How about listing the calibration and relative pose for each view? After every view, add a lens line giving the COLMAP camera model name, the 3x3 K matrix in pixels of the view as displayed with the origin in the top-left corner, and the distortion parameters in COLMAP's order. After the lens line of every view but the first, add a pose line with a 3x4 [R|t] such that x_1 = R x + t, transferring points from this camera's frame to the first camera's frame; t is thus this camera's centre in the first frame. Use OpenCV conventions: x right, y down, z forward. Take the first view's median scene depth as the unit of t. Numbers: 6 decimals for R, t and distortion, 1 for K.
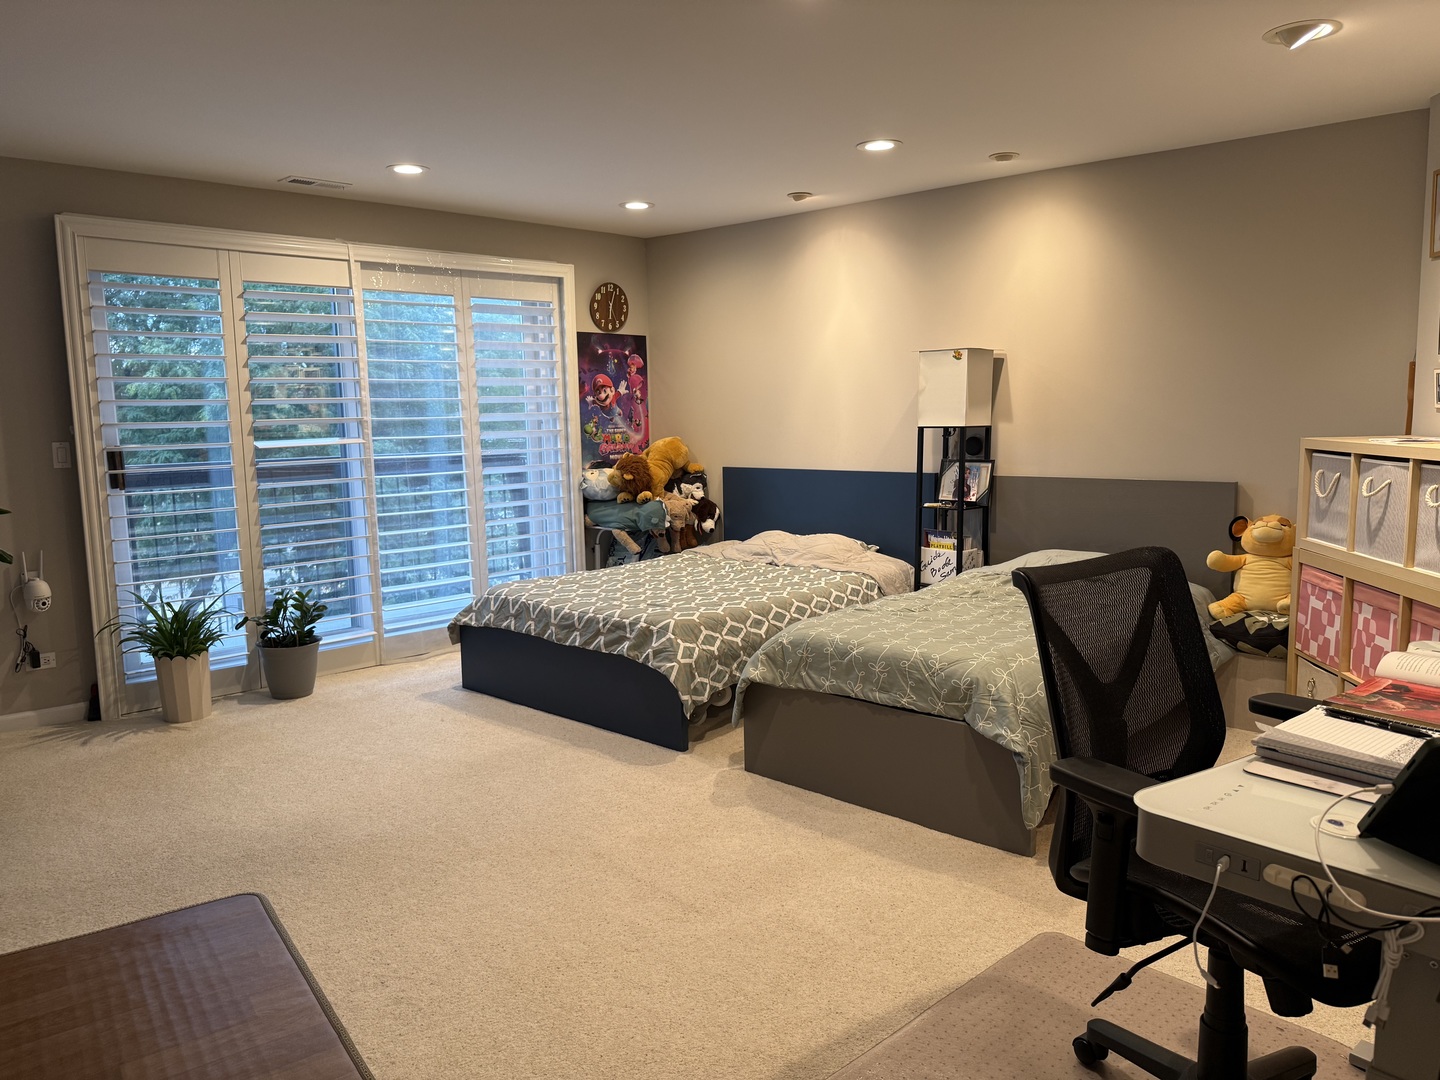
lens RADIAL K [[1006.2, 0, 721.7], [0, 1006.2, 545.4], [0, 0, 1]] dist [0.127186, -0.207803]
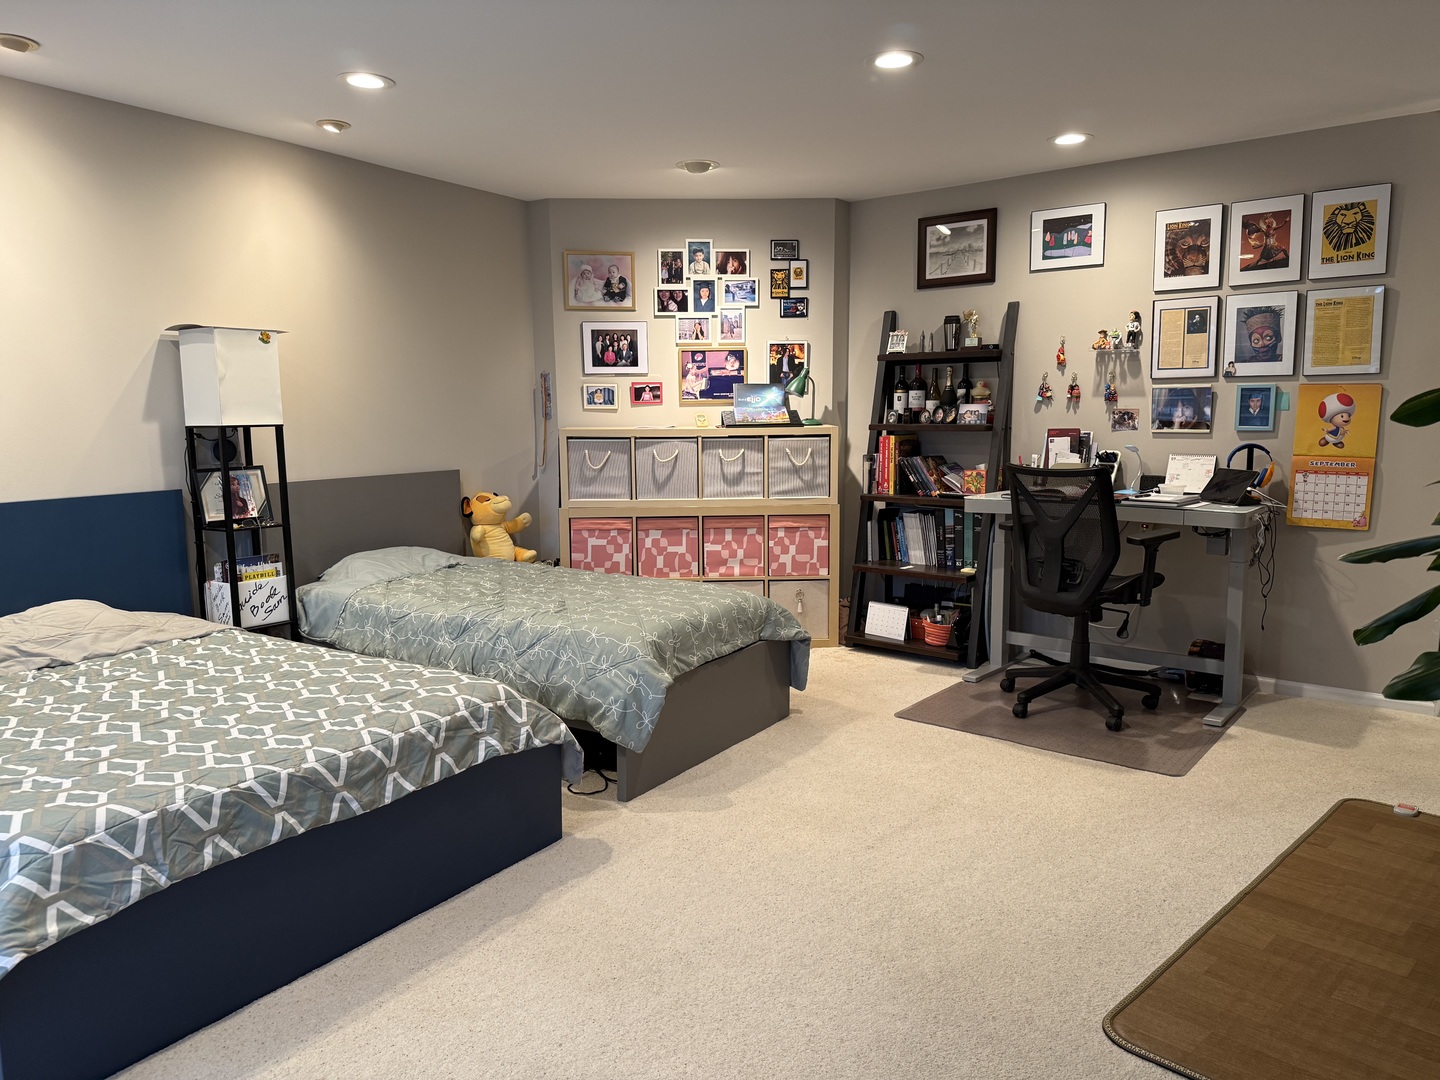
lens RADIAL K [[1006.2, 0, 721.7], [0, 1006.2, 545.4], [0, 0, 1]] dist [0.127186, -0.207803]
pose [[-0.160573, -0.116845, 0.980083, -0.674263], [0.141104, 0.980052, 0.139959, -0.089966], [-0.976886, 0.160767, -0.140883, 0.809224]]
